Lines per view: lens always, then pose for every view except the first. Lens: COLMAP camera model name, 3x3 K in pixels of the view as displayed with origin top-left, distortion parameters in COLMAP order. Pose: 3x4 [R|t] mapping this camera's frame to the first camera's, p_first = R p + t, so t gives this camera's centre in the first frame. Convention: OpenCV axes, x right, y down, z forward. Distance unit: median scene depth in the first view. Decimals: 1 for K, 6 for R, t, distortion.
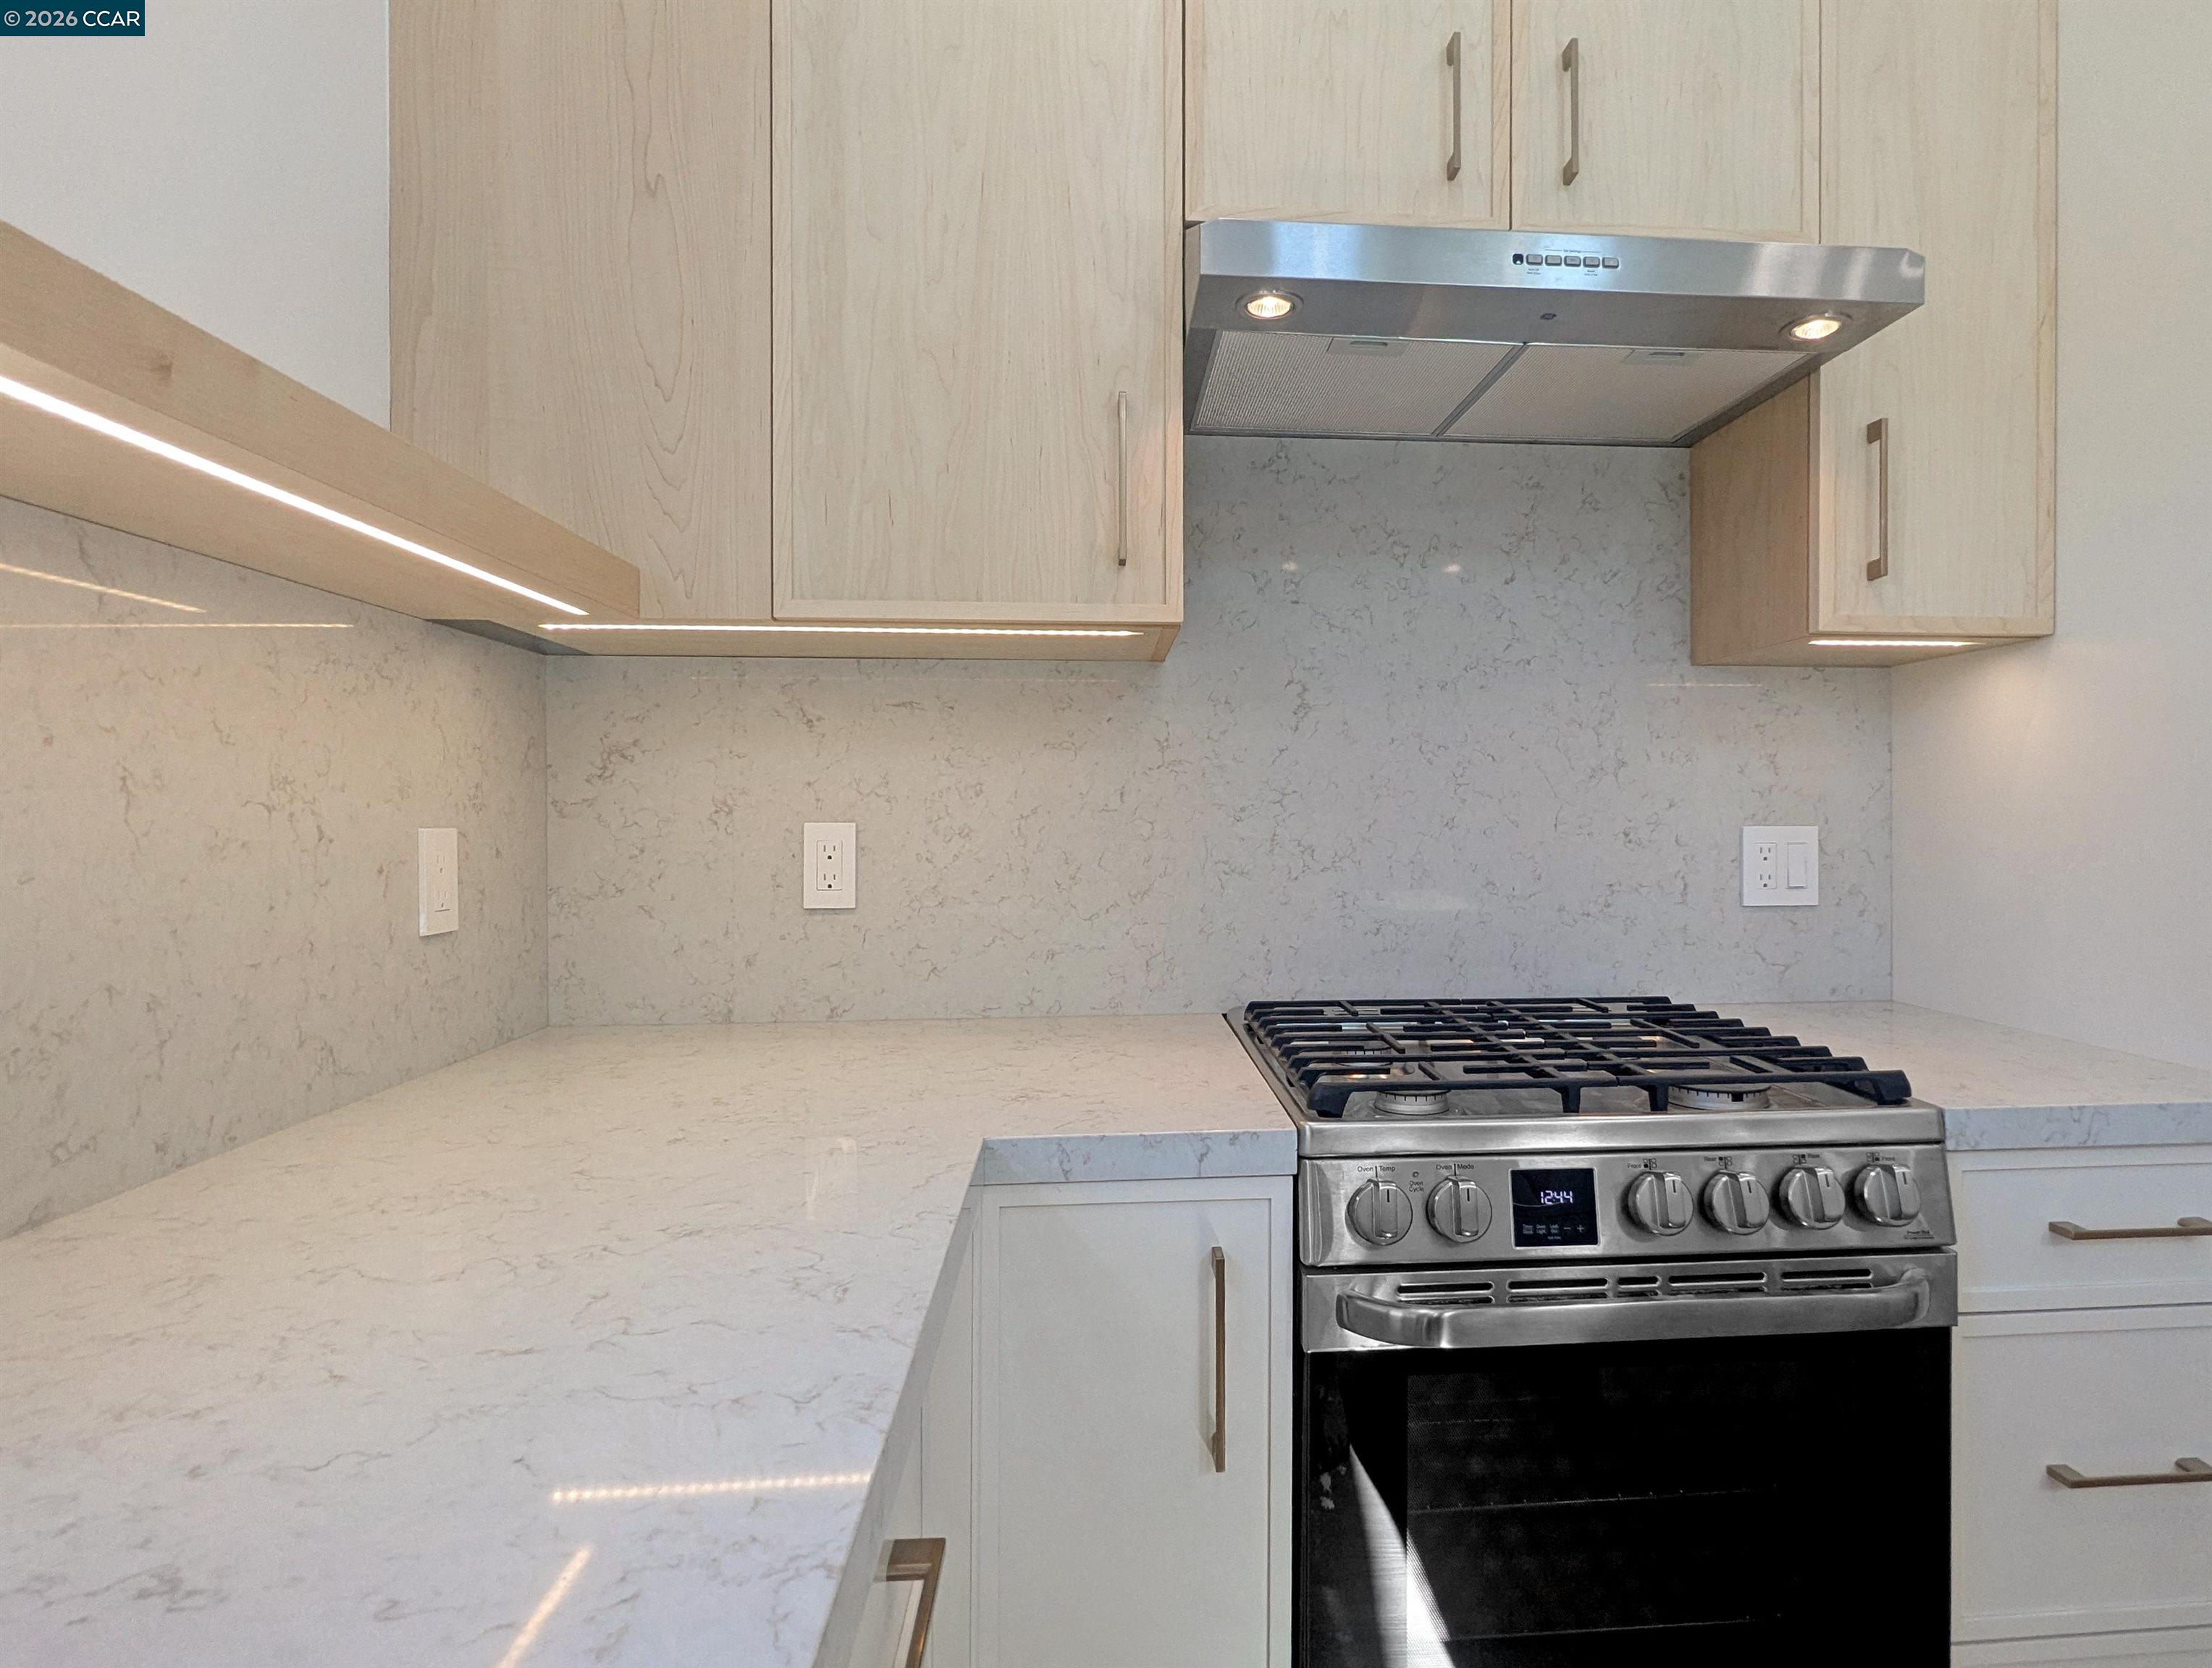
lens RADIAL K [[1163.2, 0, 1174.0], [0, 1163.2, 836.1], [0, 0, 1]] dist [-0.000275, -0.000105]
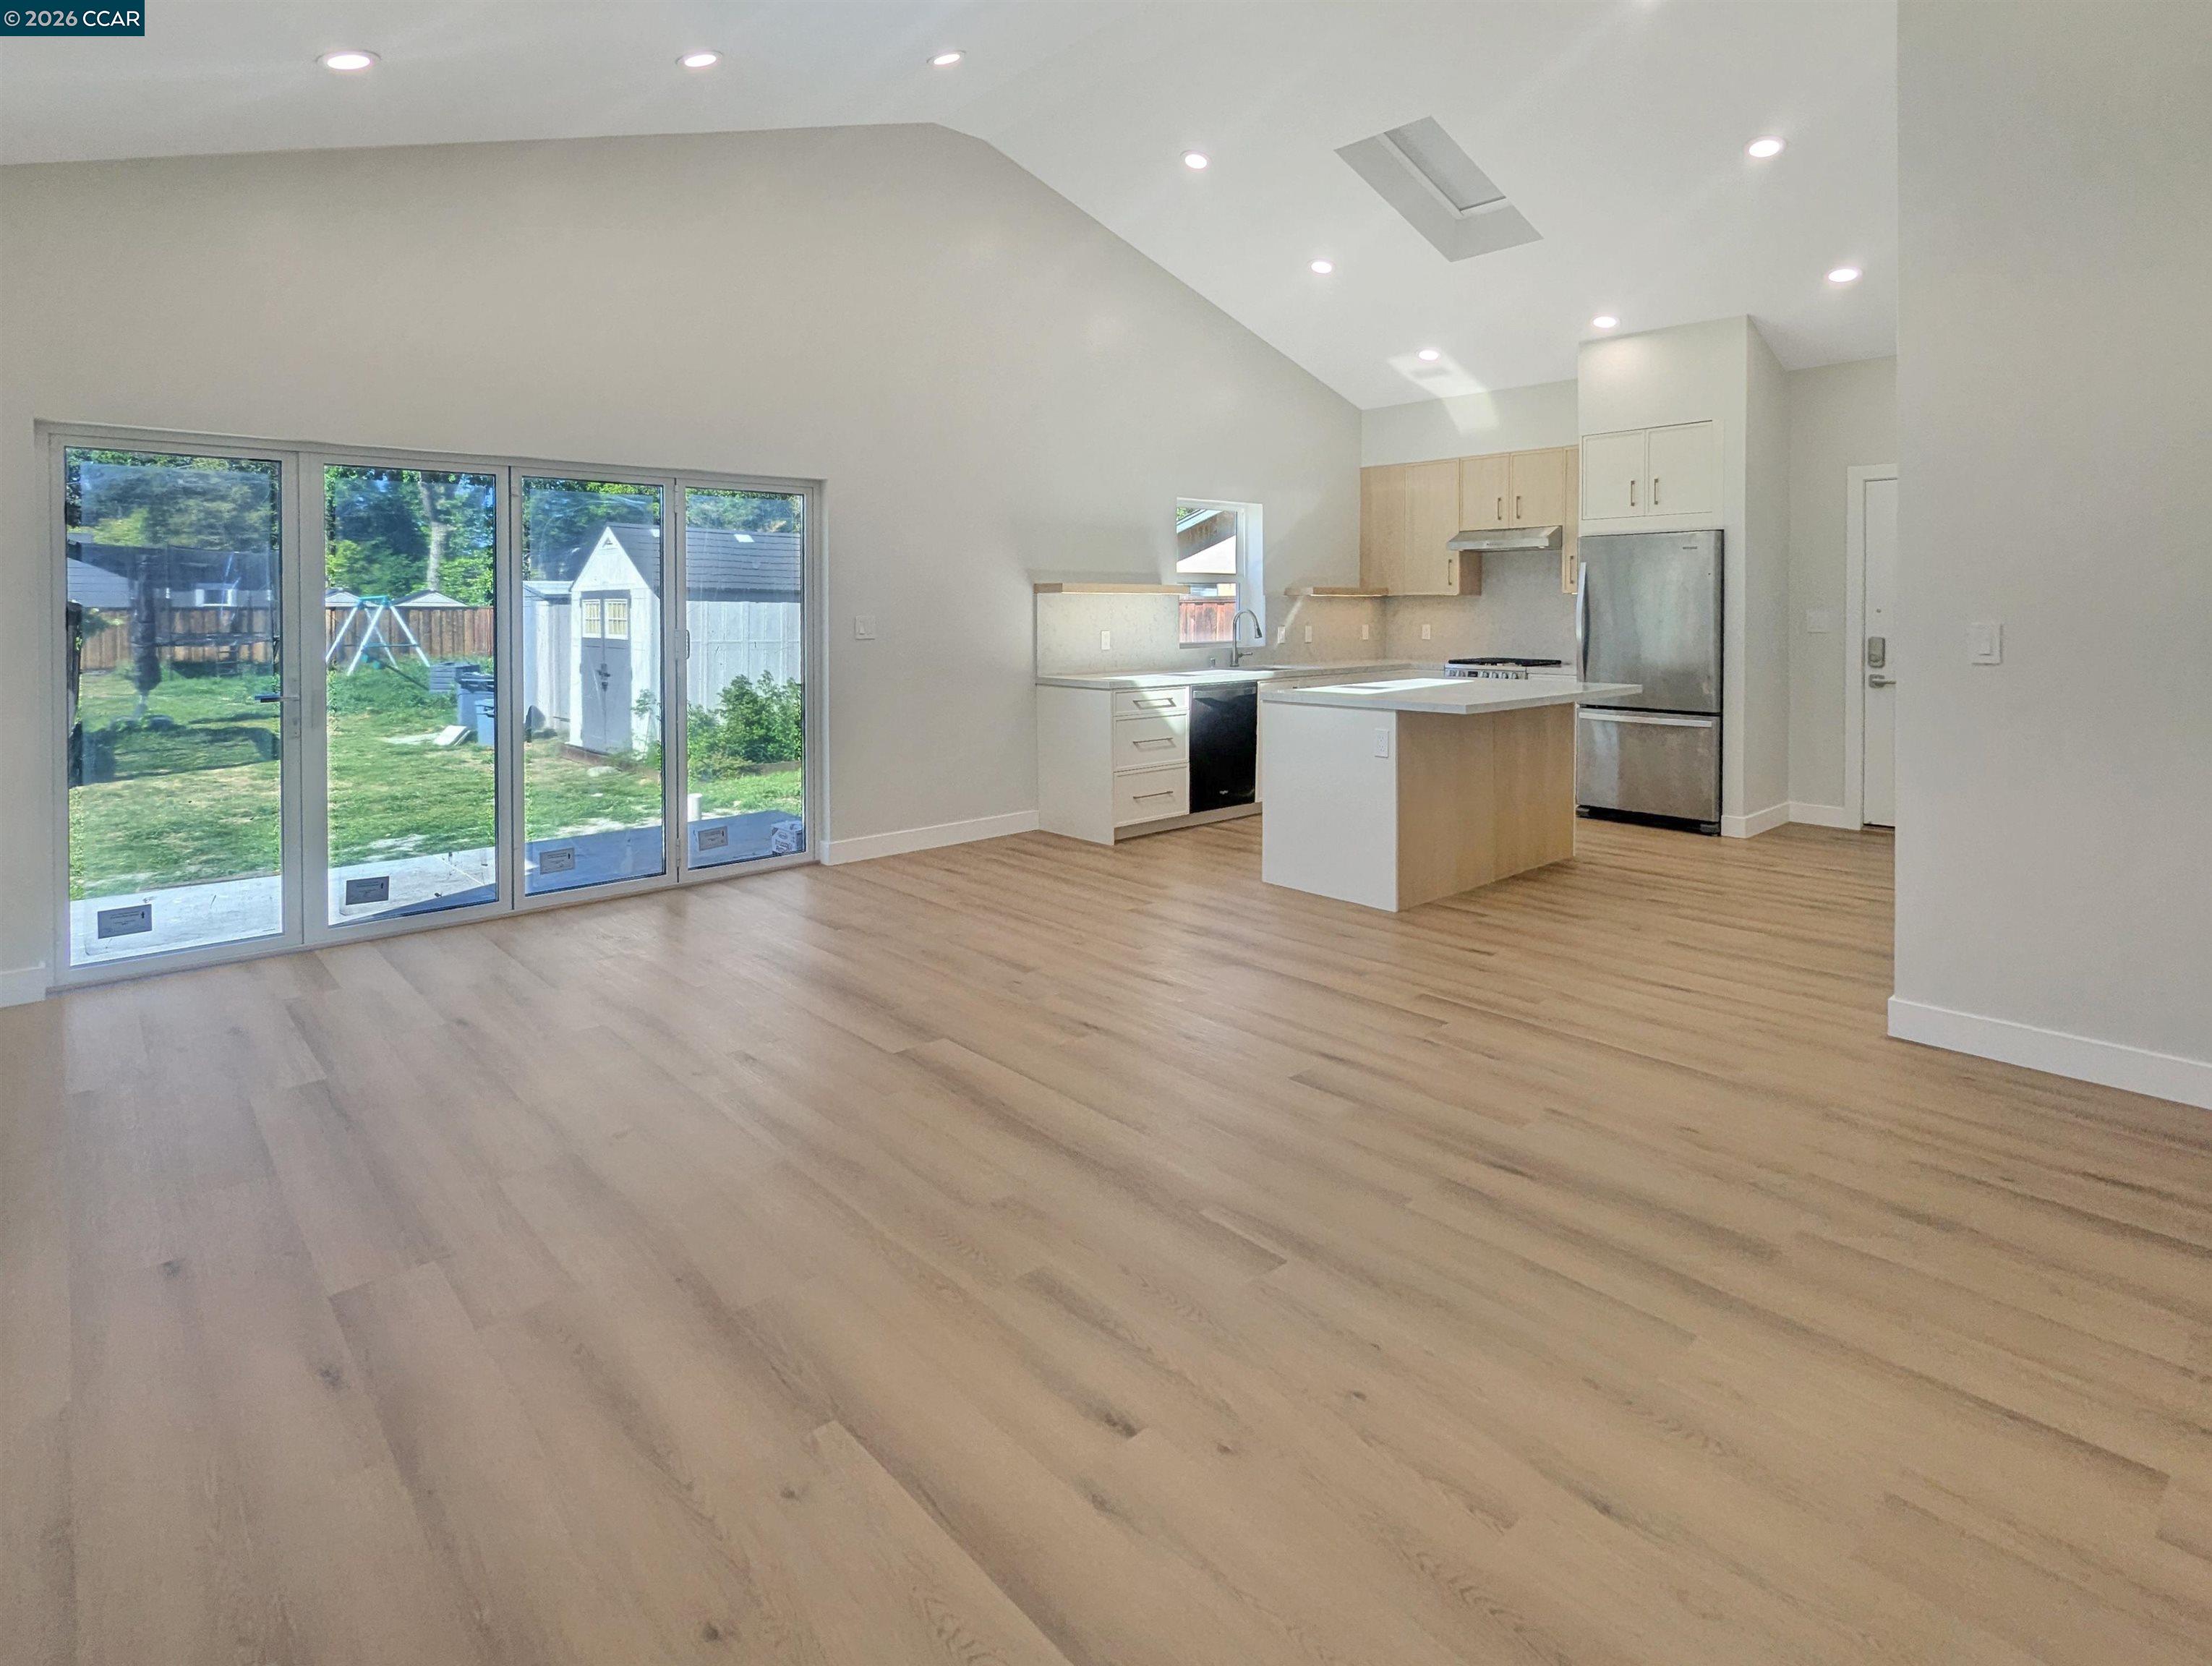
lens RADIAL K [[1144.2, 0, 1099.9], [0, 1144.2, 620.7], [0, 0, 1]] dist [0.018741, 0.000490]
pose [[0.611886, 0.006902, -0.790916, 3.792723], [-0.006106, 0.999973, 0.004003, -0.049459], [0.790923, 0.002380, 0.611912, -4.427298]]
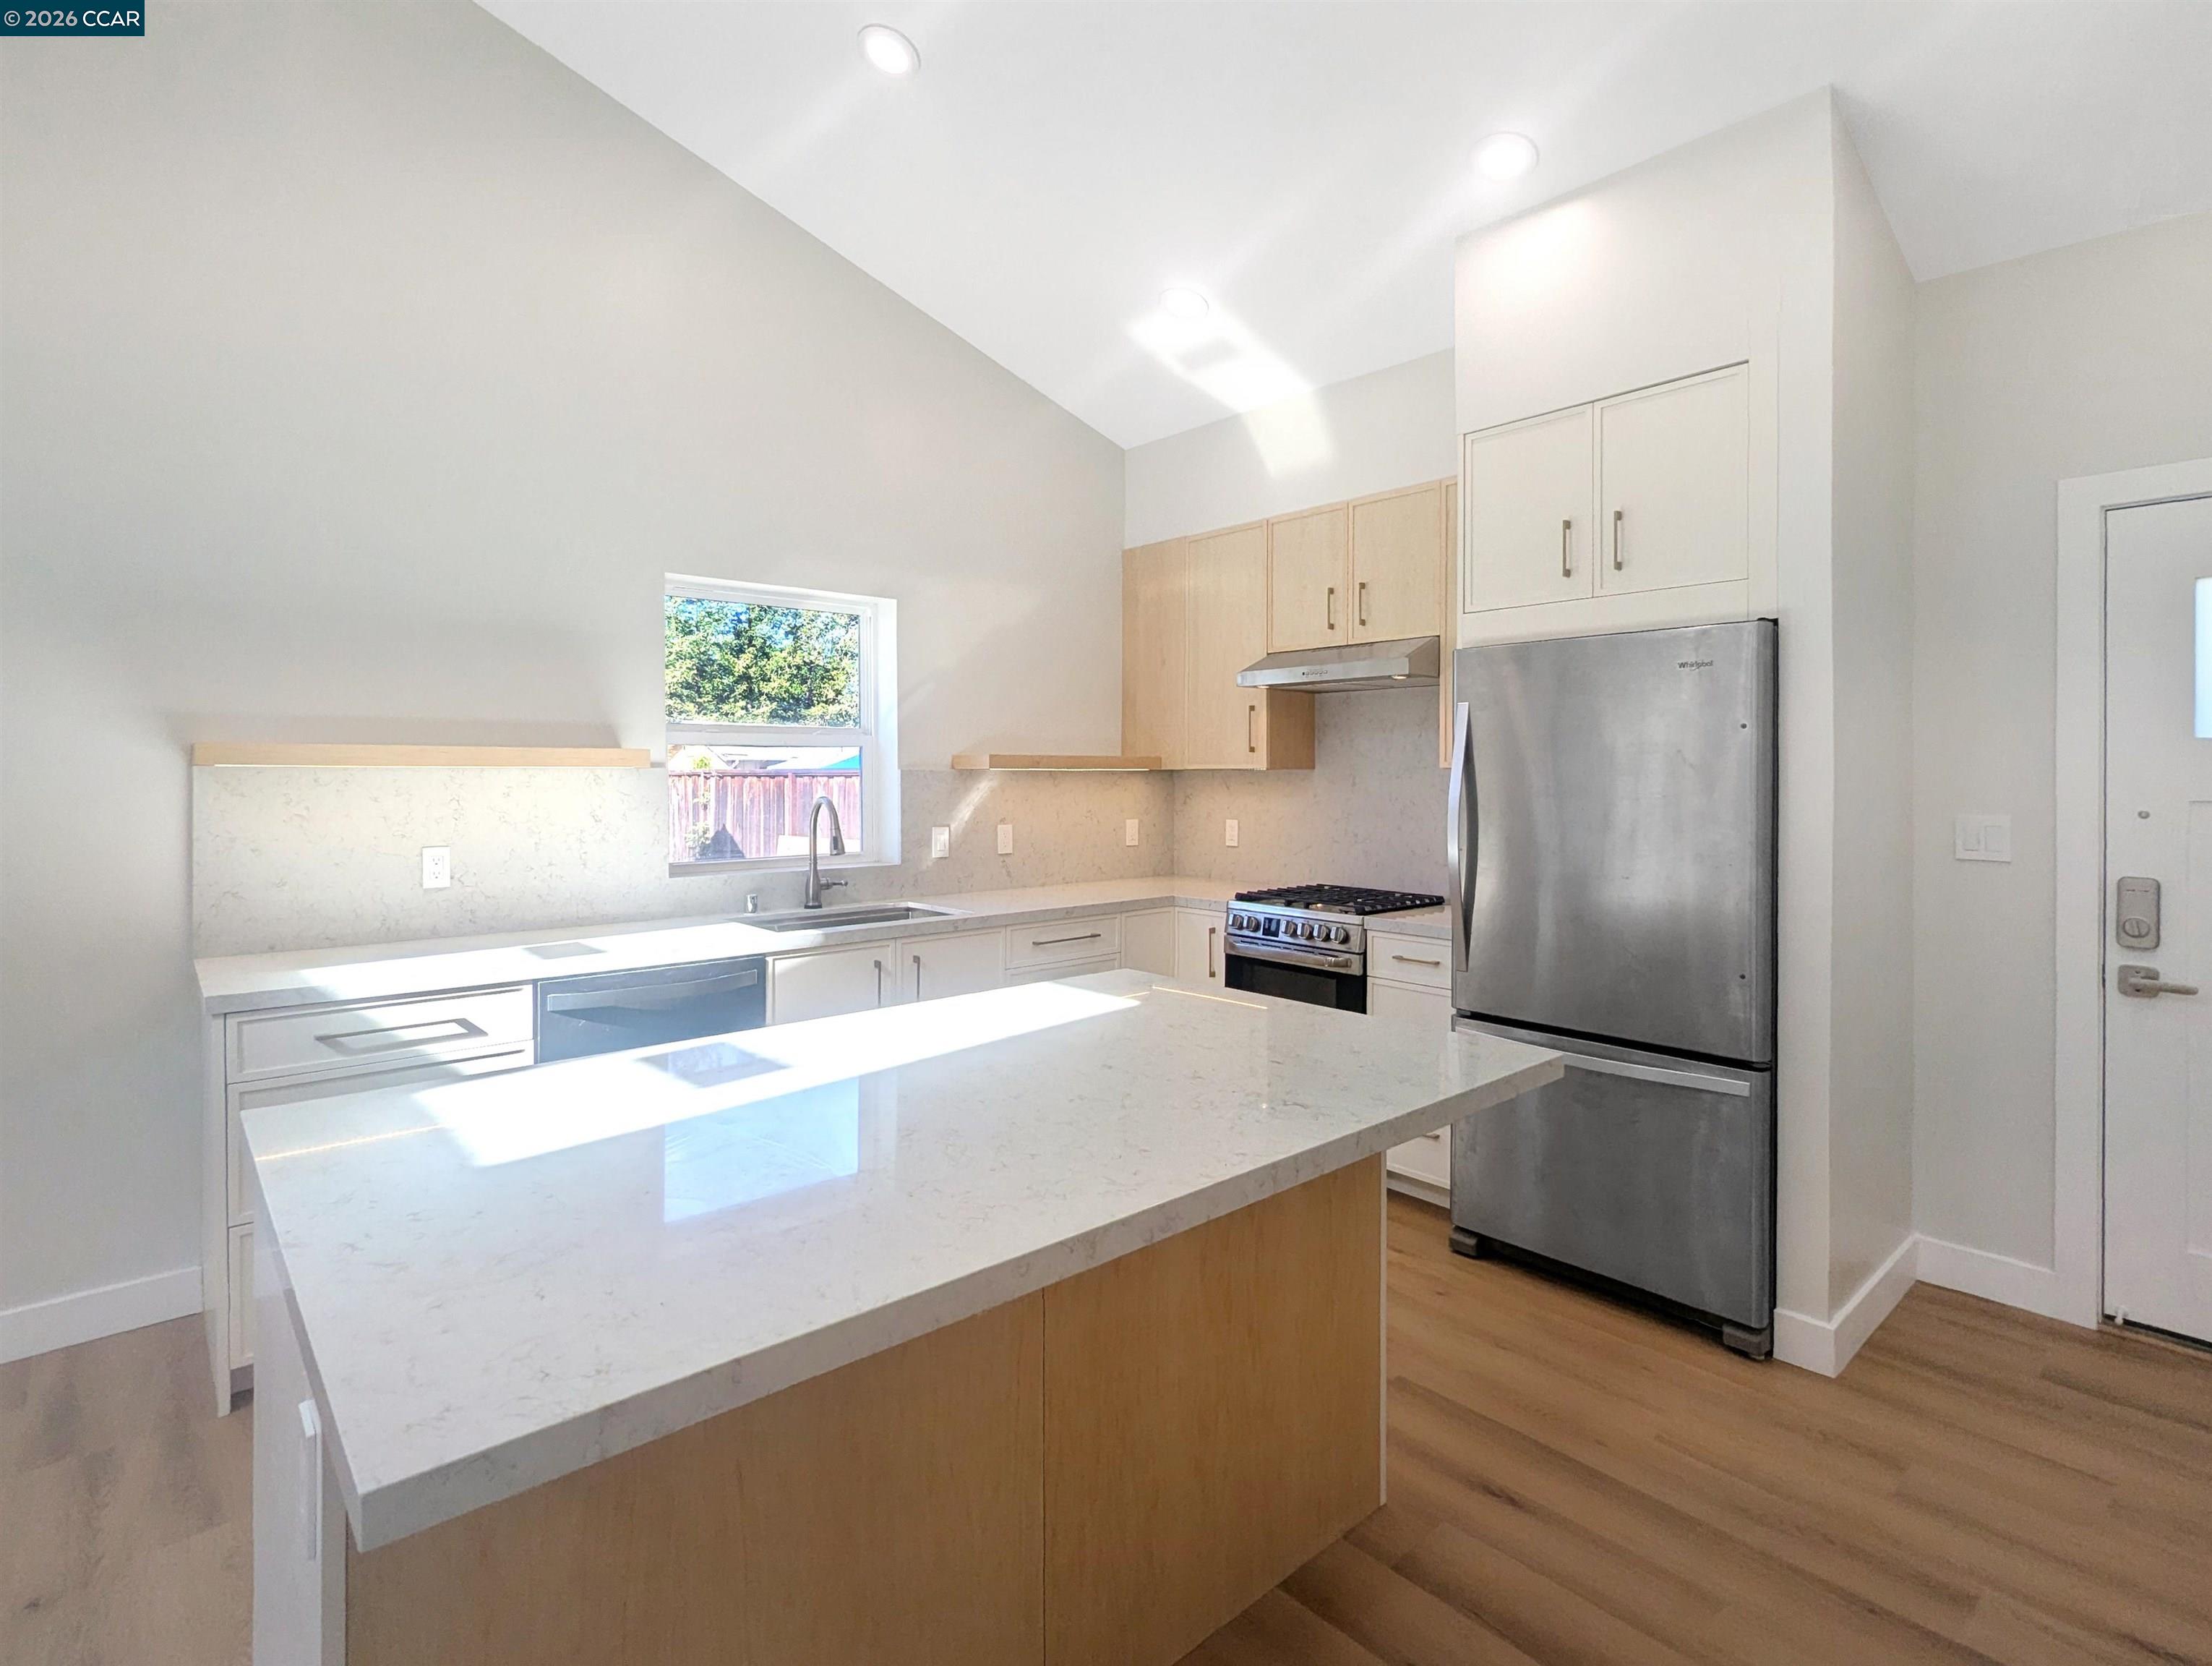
lens RADIAL K [[1076.6, 0, 1105.2], [0, 1076.6, 775.0], [0, 0, 1]] dist [0.001843, 0.000104]
pose [[0.600418, 0.000648, -0.799686, 2.306222], [-0.008389, 0.999950, -0.005489, -0.140529], [0.799642, 0.010005, 0.600394, -1.329395]]
